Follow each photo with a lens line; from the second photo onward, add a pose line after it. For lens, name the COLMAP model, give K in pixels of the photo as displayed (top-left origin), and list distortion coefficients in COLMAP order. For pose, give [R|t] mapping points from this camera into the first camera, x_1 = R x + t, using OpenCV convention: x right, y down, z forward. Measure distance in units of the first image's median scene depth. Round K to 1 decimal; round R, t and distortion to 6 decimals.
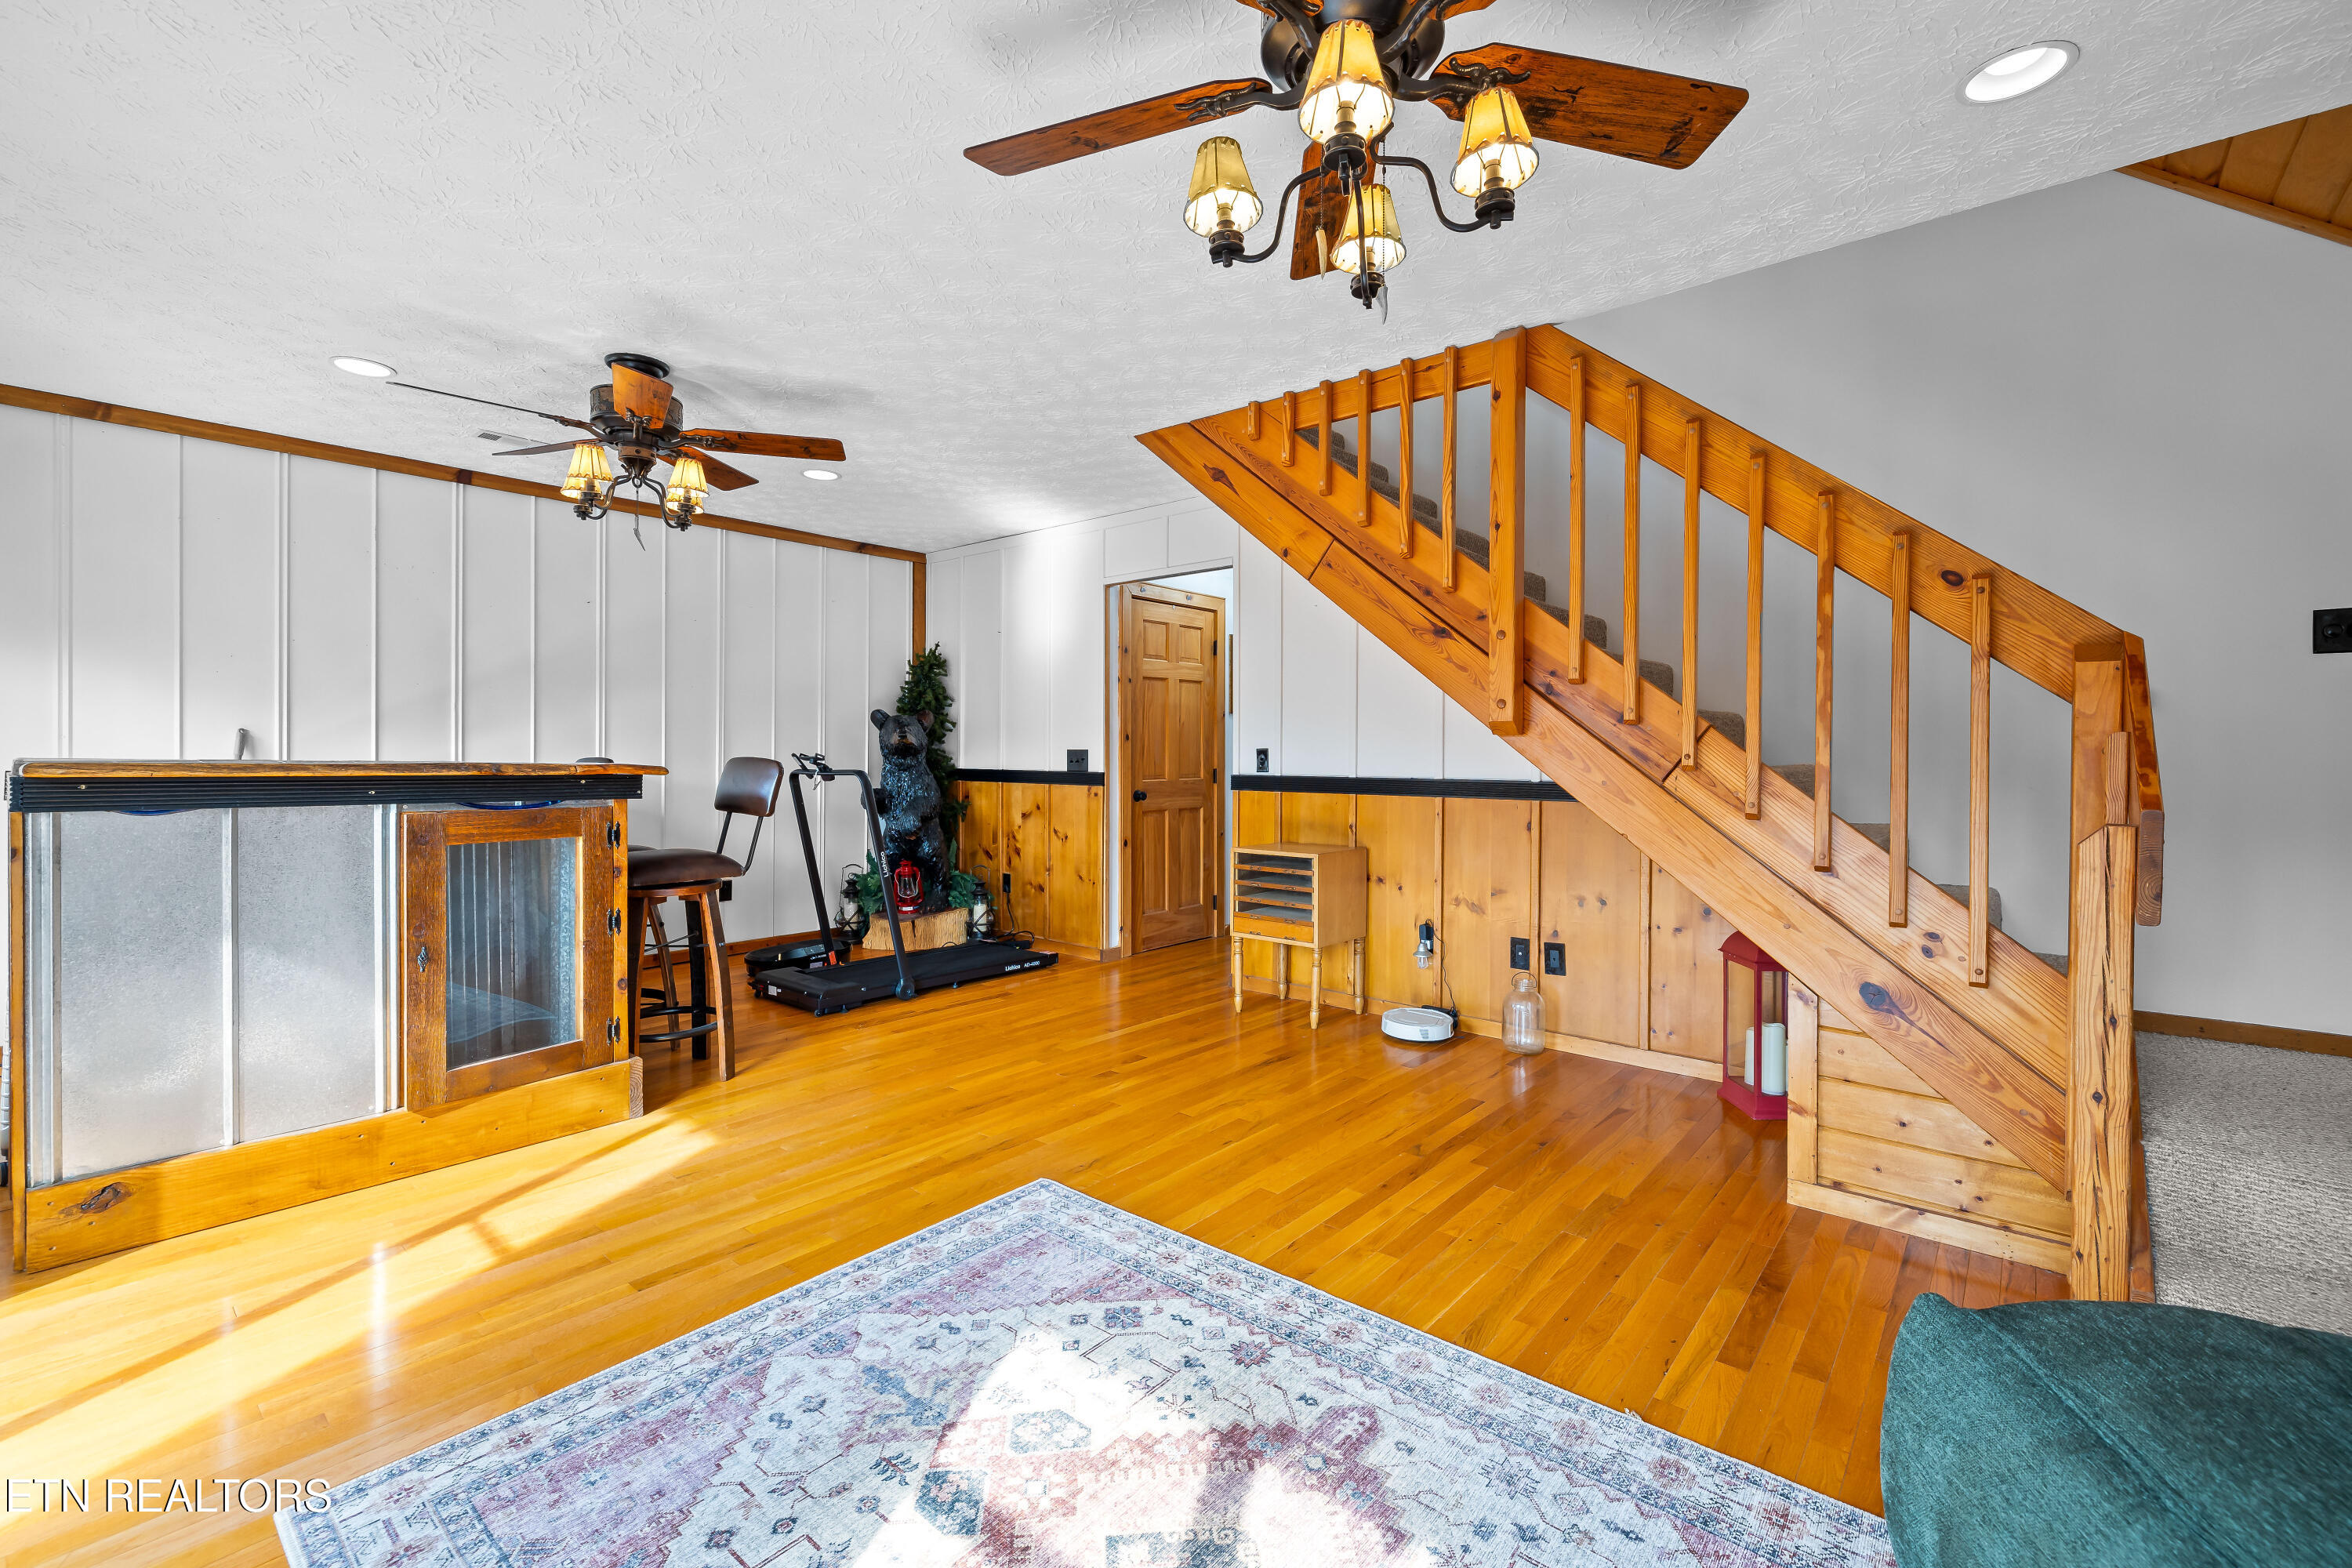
lens RADIAL K [[981.7, 0, 1164.3], [0, 981.7, 761.2], [0, 0, 1]] dist [-0.000587, 0.000002]
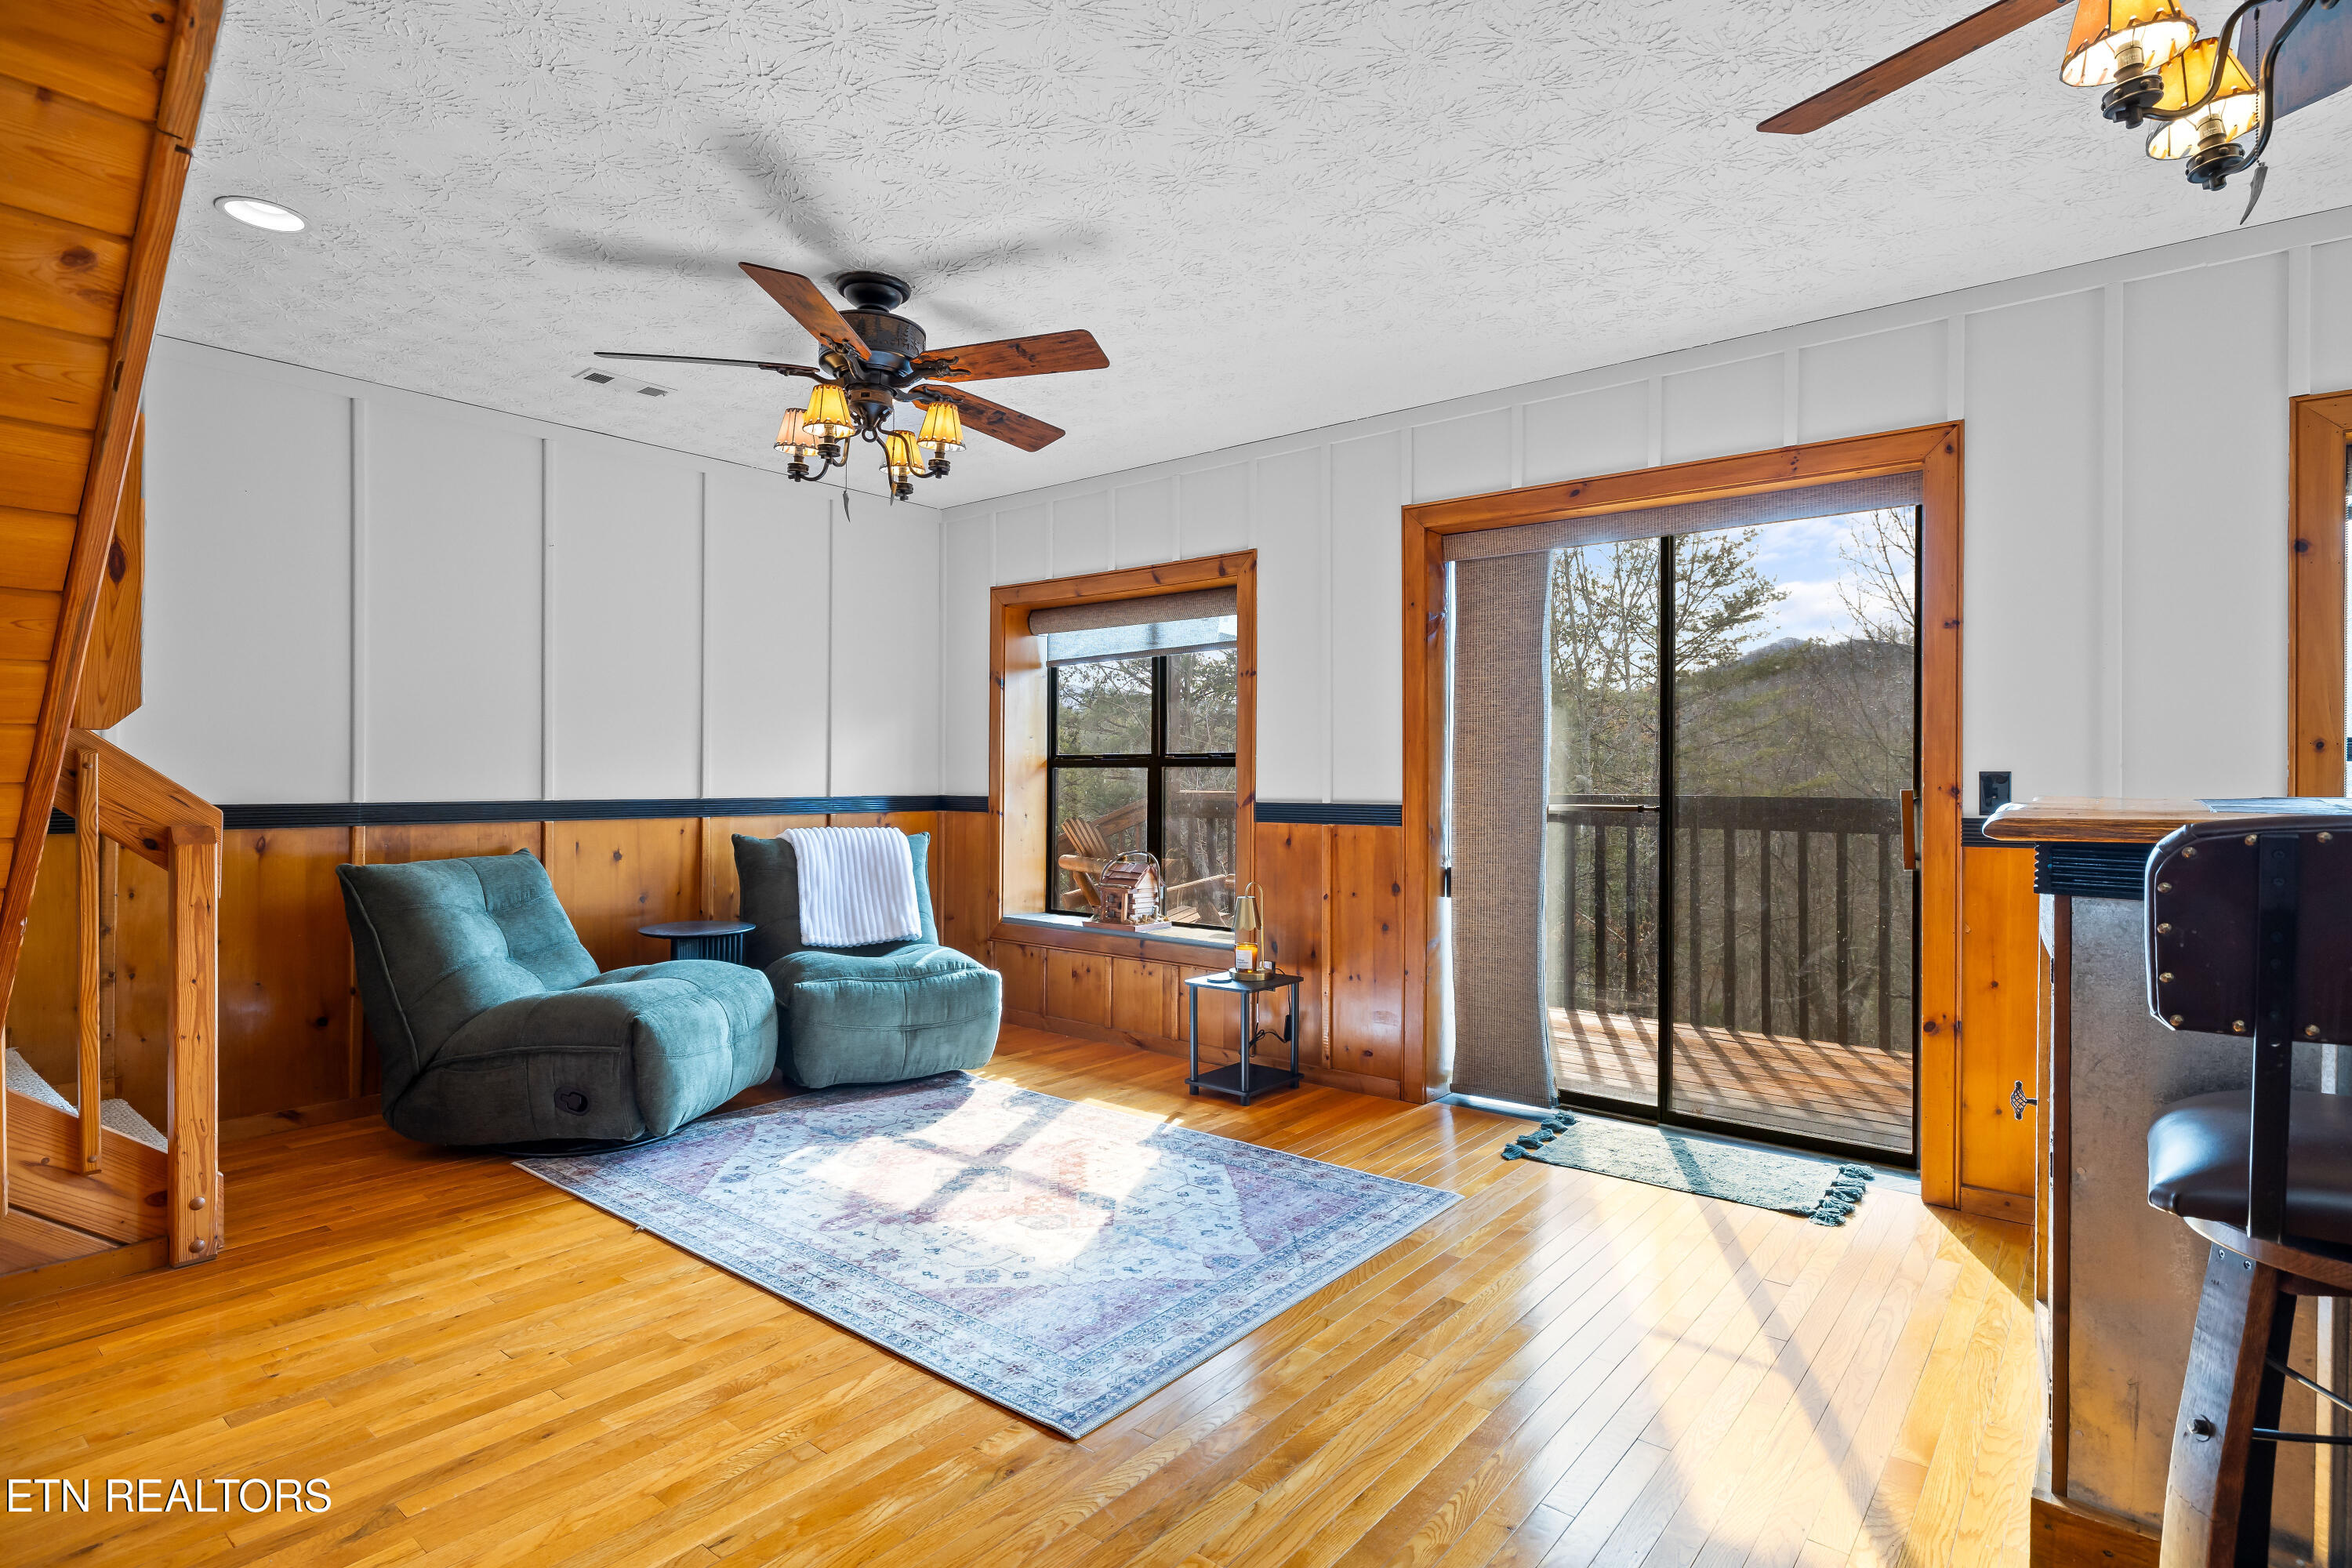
lens RADIAL K [[1196.5, 0, 1167.8], [0, 1196.5, 782.9], [0, 0, 1]] dist [0.003925, 0.000352]
pose [[-0.999643, -0.009912, -0.024800, -0.116611], [-0.010324, 0.999810, 0.016520, -0.013875], [0.024632, 0.016770, -0.999556, 1.282293]]
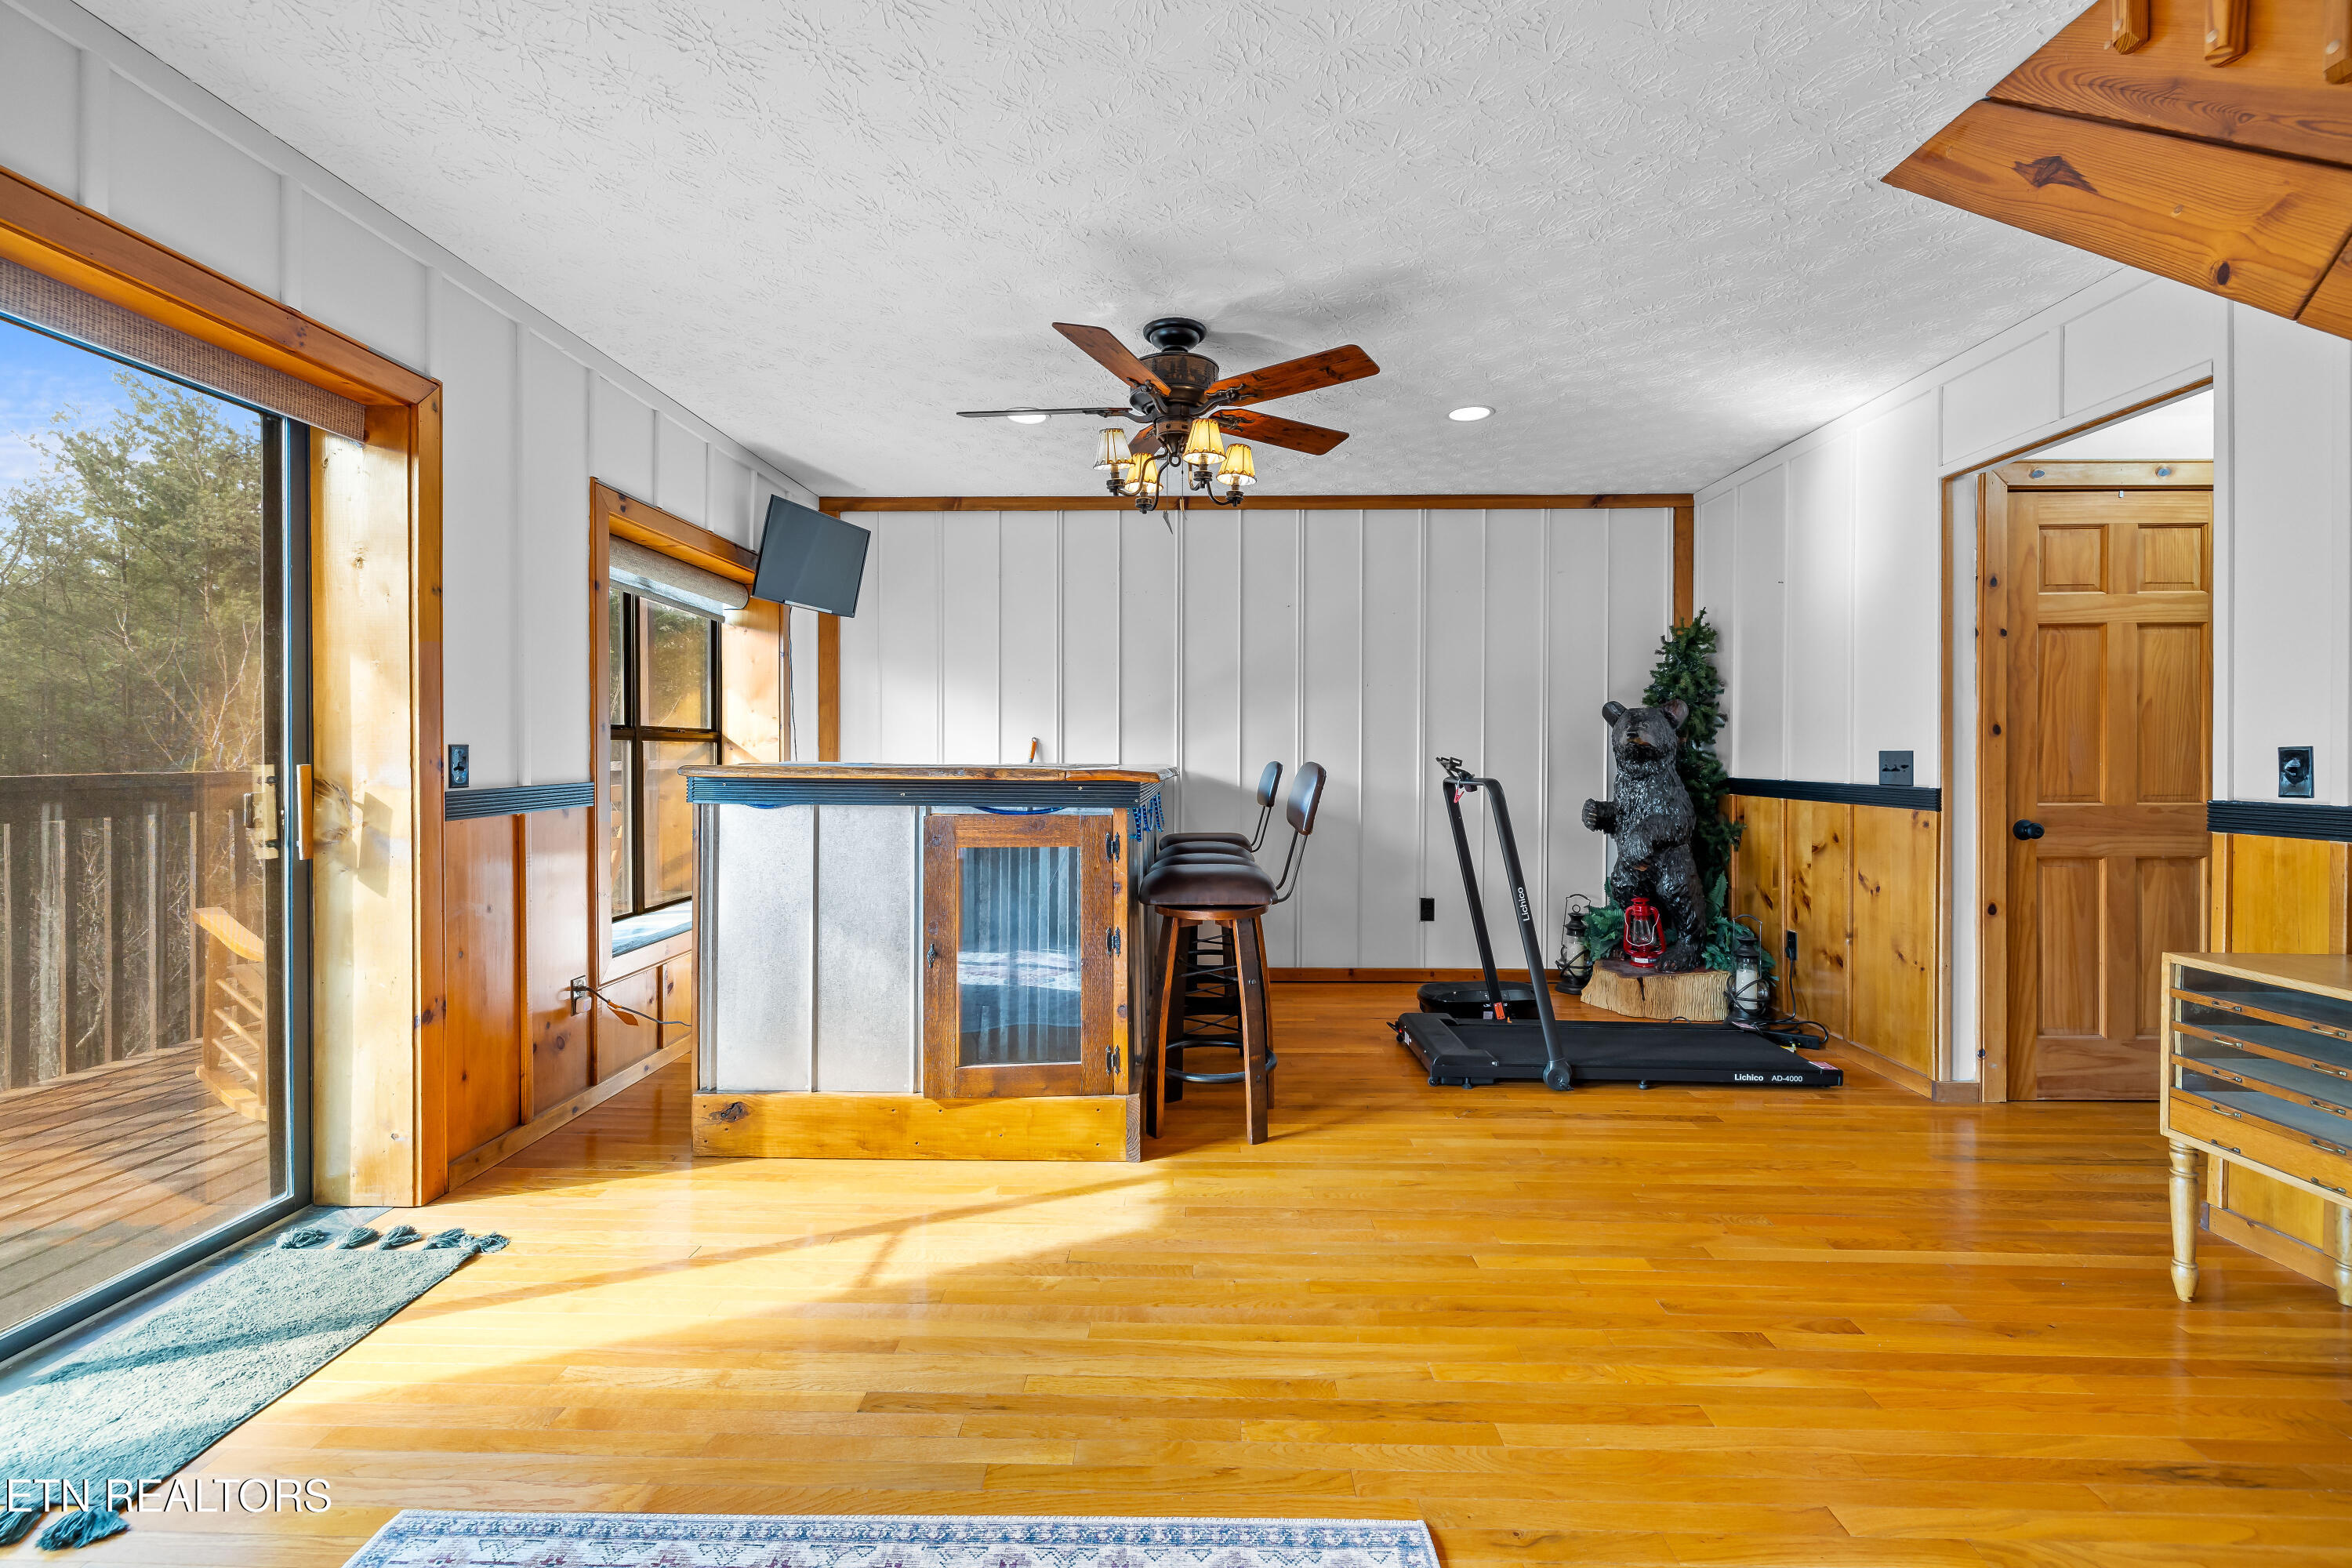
lens RADIAL K [[981.7, 0, 1180.5], [0, 981.7, 760.0], [0, 0, 1]] dist [-0.000587, 0.000002]
pose [[0.642624, 0.001946, -0.766179, 0.152403], [-0.005447, 0.999983, -0.002028, -0.003482], [0.766163, 0.005476, 0.642623, 0.383381]]
